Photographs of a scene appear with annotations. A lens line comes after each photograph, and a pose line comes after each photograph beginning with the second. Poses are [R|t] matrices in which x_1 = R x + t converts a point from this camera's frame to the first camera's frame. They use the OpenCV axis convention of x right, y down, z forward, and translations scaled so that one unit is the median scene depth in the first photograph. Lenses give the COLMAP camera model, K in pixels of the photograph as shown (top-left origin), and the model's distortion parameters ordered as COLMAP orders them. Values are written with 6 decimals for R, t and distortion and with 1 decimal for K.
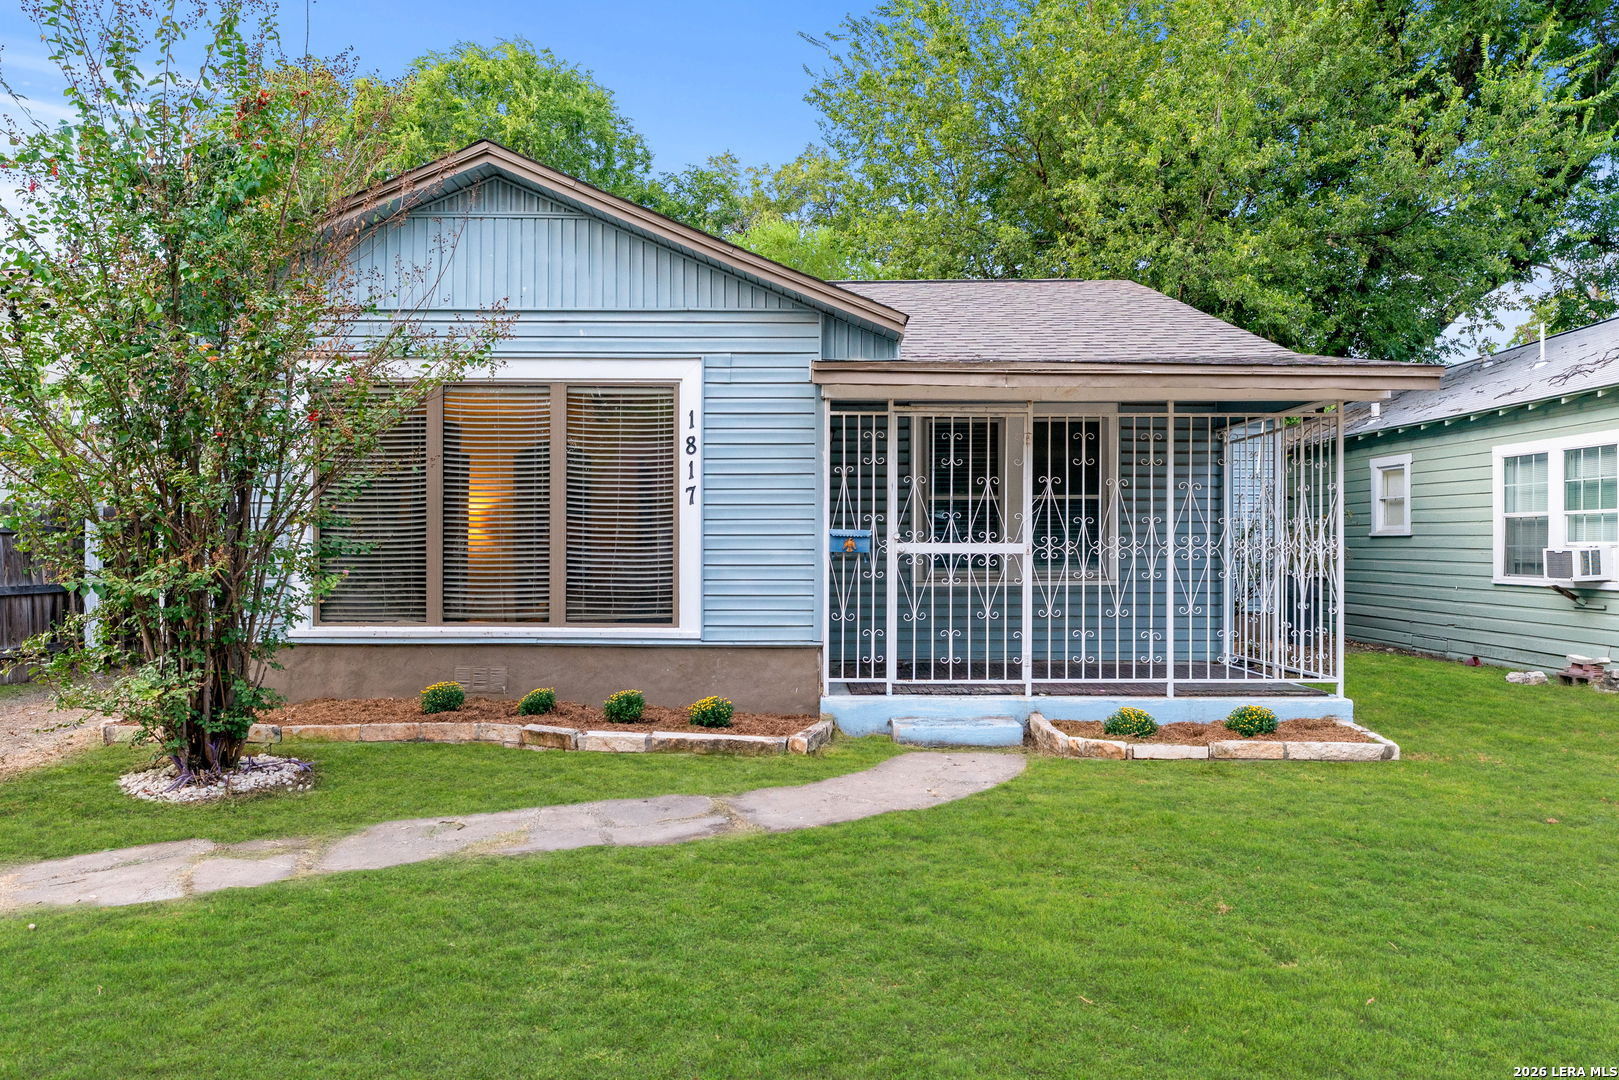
lens RADIAL K [[992.1, 0, 821.4], [0, 992.1, 542.8], [0, 0, 1]] dist [0.000168, -0.000974]
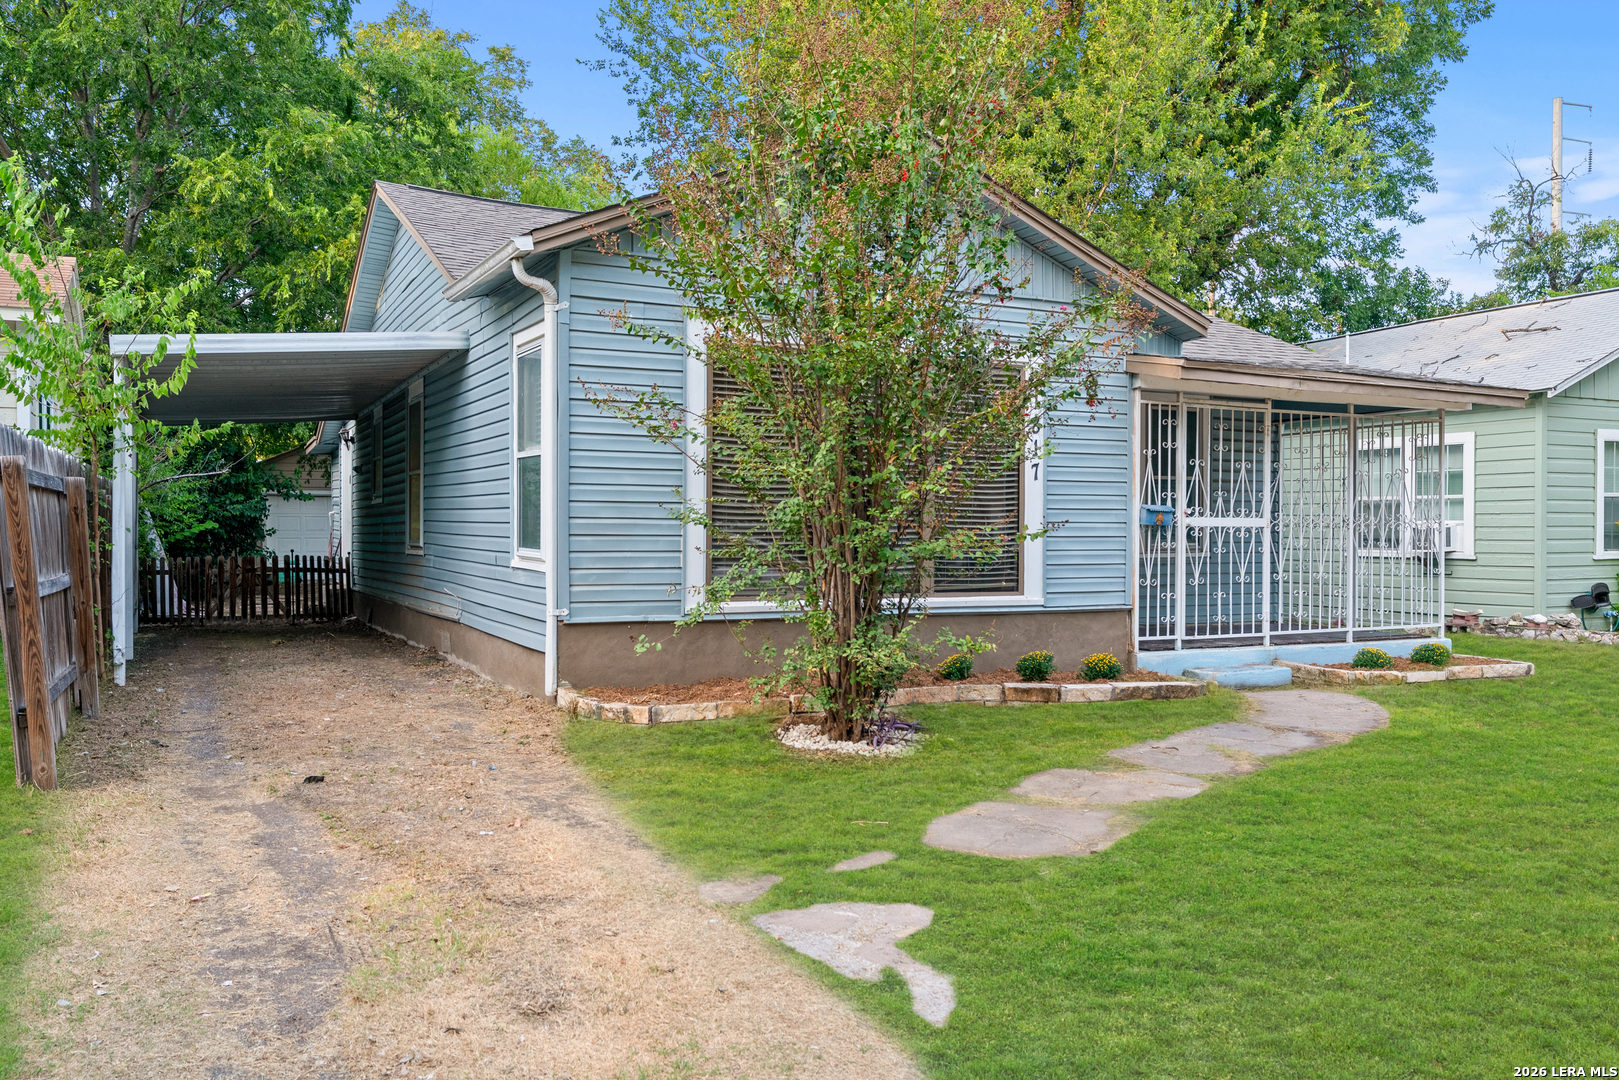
lens RADIAL K [[1270.4, 0, 805.4], [0, 1270.4, 541.4], [0, 0, 1]] dist [0.003803, -0.000507]
pose [[0.894398, -0.002615, 0.447265, -0.971200], [-0.003573, 0.999909, 0.012989, 0.010435], [-0.447259, -0.013215, 0.894307, -0.118116]]
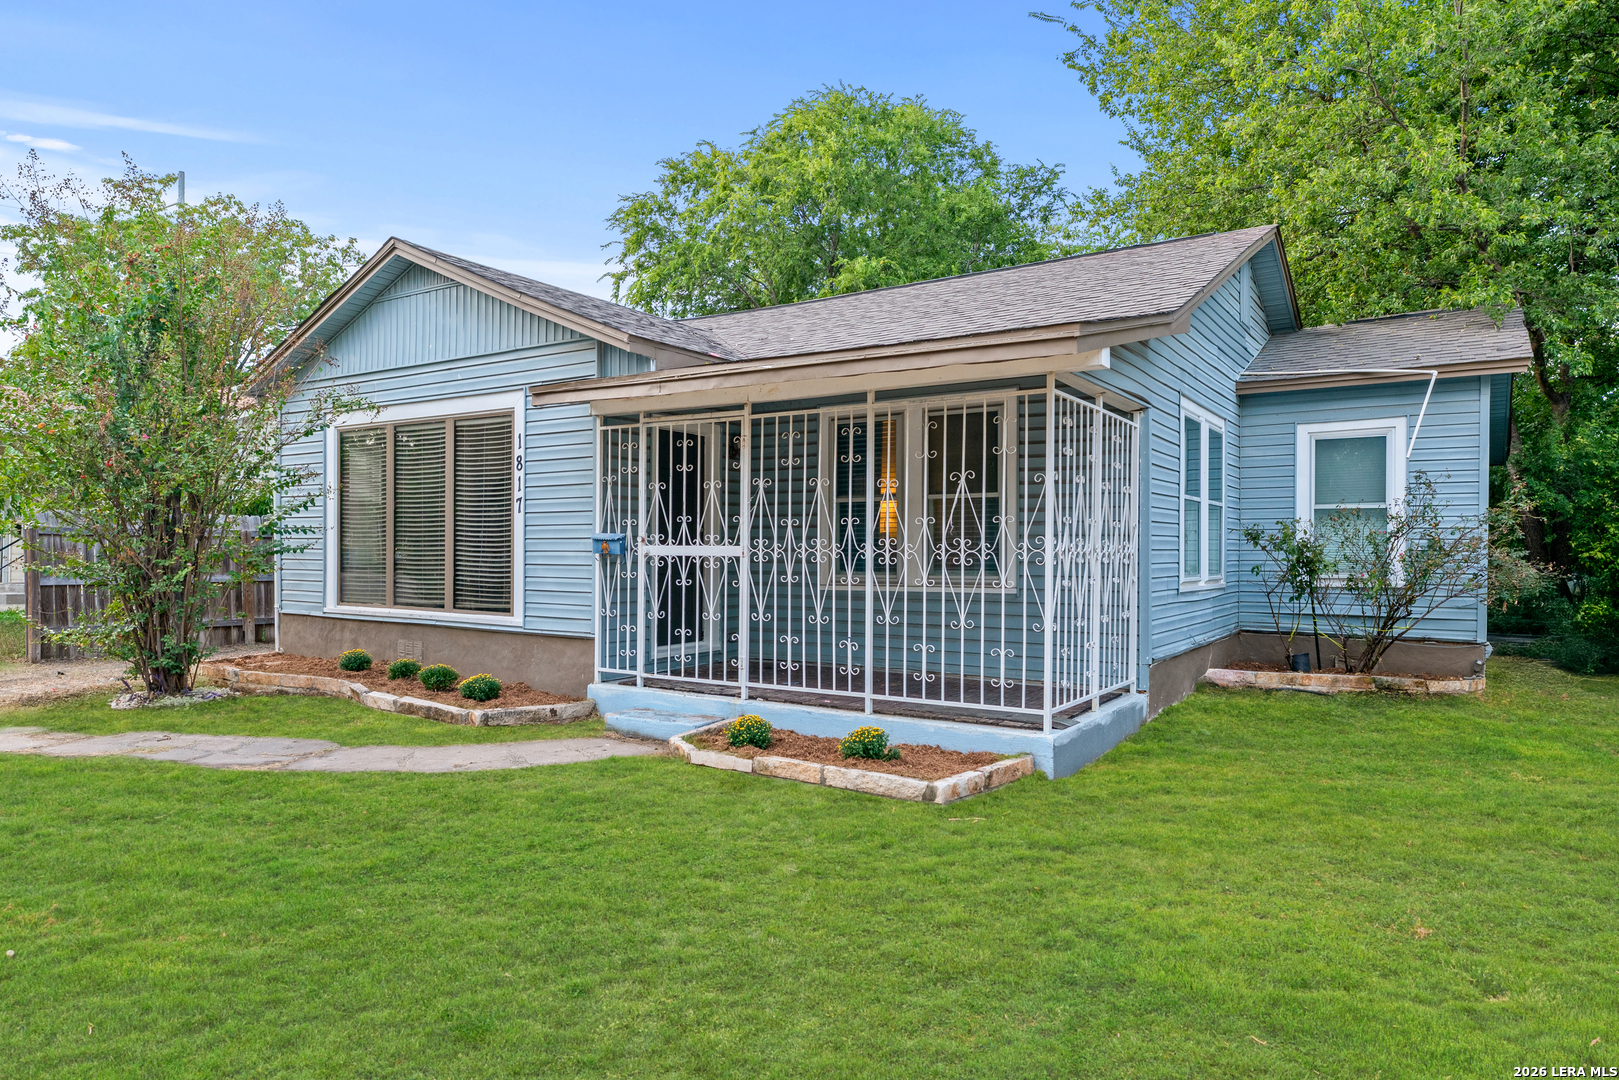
lens RADIAL K [[992.1, 0, 802.1], [0, 992.1, 545.4], [0, 0, 1]] dist [0.000168, -0.000974]
pose [[0.833081, -0.000286, -0.553151, 0.807755], [-0.000809, 0.999998, -0.001736, 0.001734], [0.553150, 0.001893, 0.833079, 0.201187]]
